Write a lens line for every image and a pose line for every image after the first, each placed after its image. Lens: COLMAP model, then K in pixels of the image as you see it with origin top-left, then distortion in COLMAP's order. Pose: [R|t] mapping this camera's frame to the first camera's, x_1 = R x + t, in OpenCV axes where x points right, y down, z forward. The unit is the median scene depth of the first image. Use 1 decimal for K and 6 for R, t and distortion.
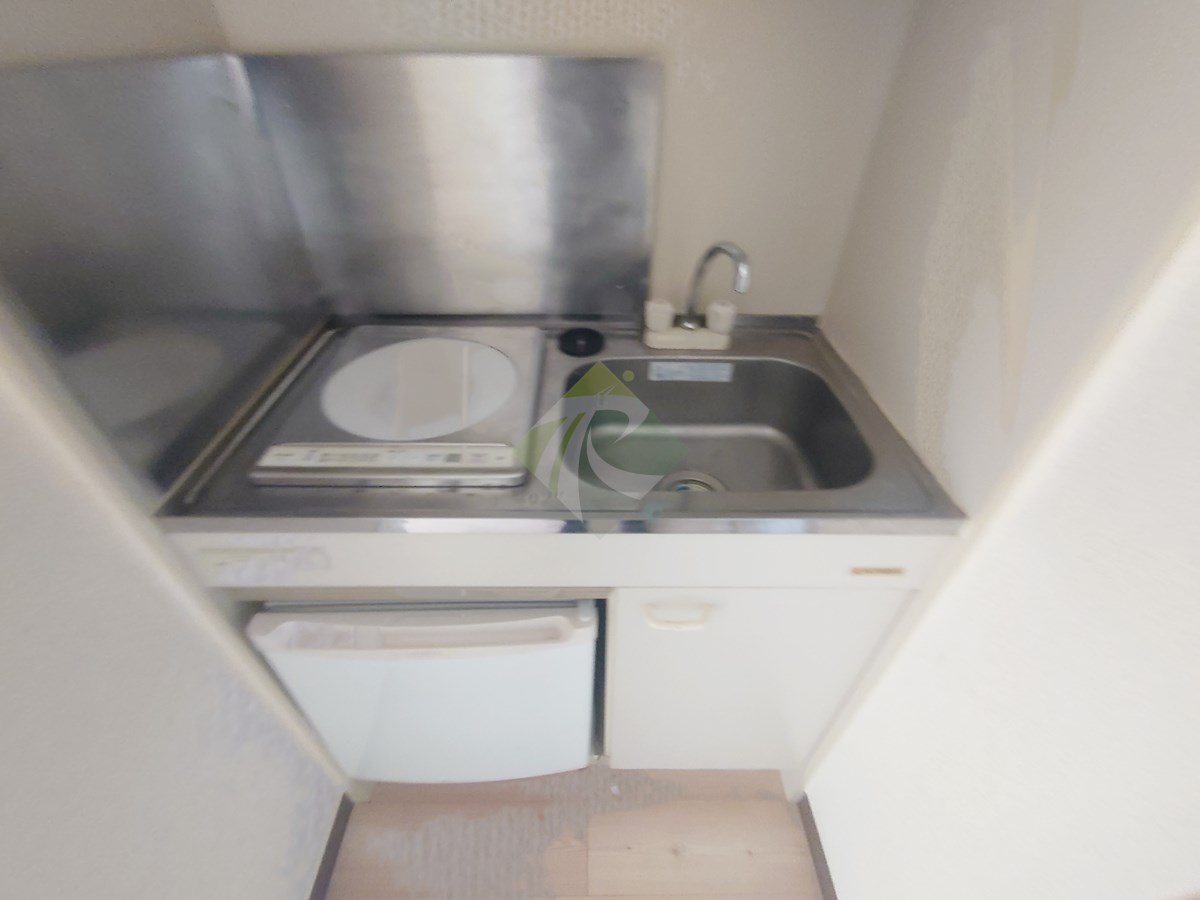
lens RADIAL K [[515.4, 0, 600.0], [0, 515.4, 450.0], [0, 0, 1]] dist [0.001147, -0.003365]
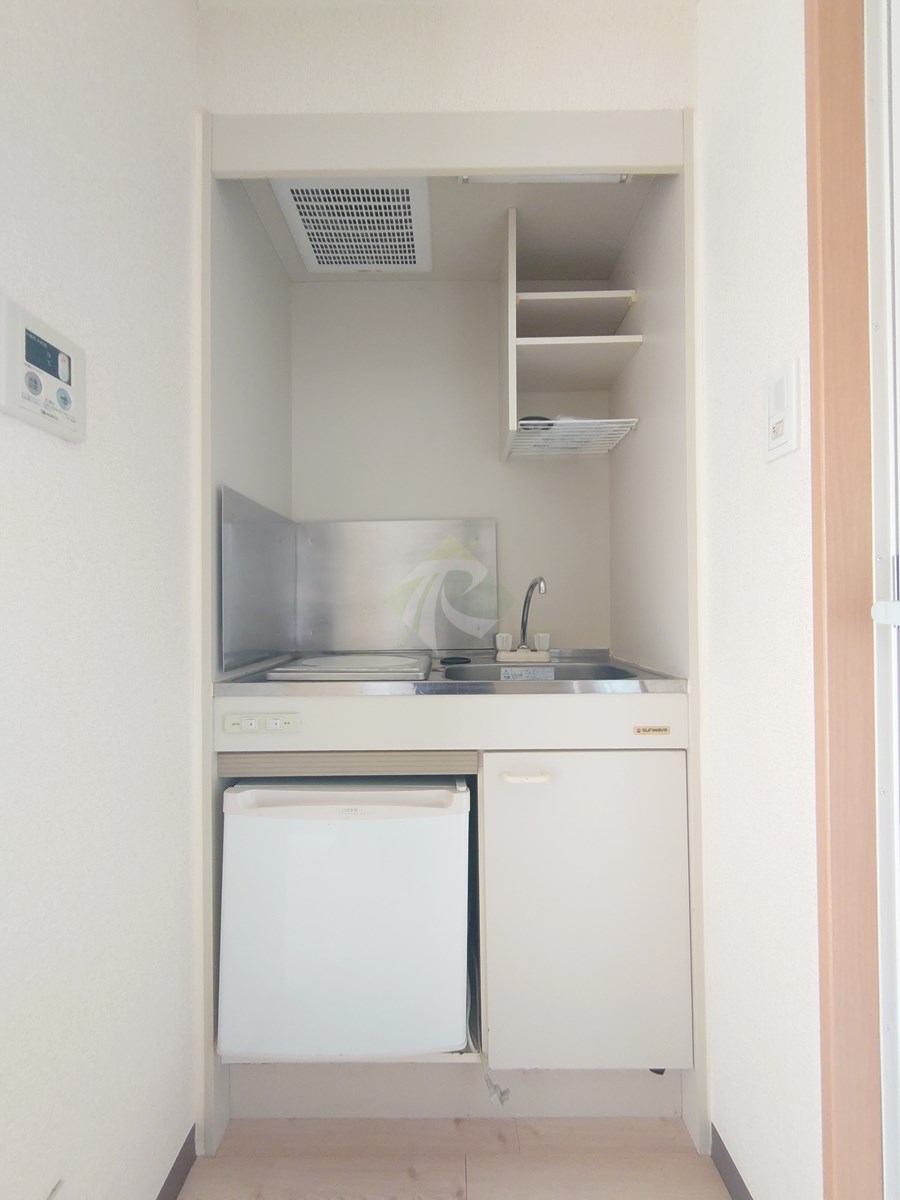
lens RADIAL K [[515.4, 0, 454.8], [0, 515.4, 598.1], [0, 0, 1]] dist [0.001147, -0.003365]
pose [[0.999770, -0.020347, -0.006709, -0.026373], [0.011815, 0.784859, -0.619562, 0.767493], [0.017872, 0.619341, 0.784919, -0.407353]]
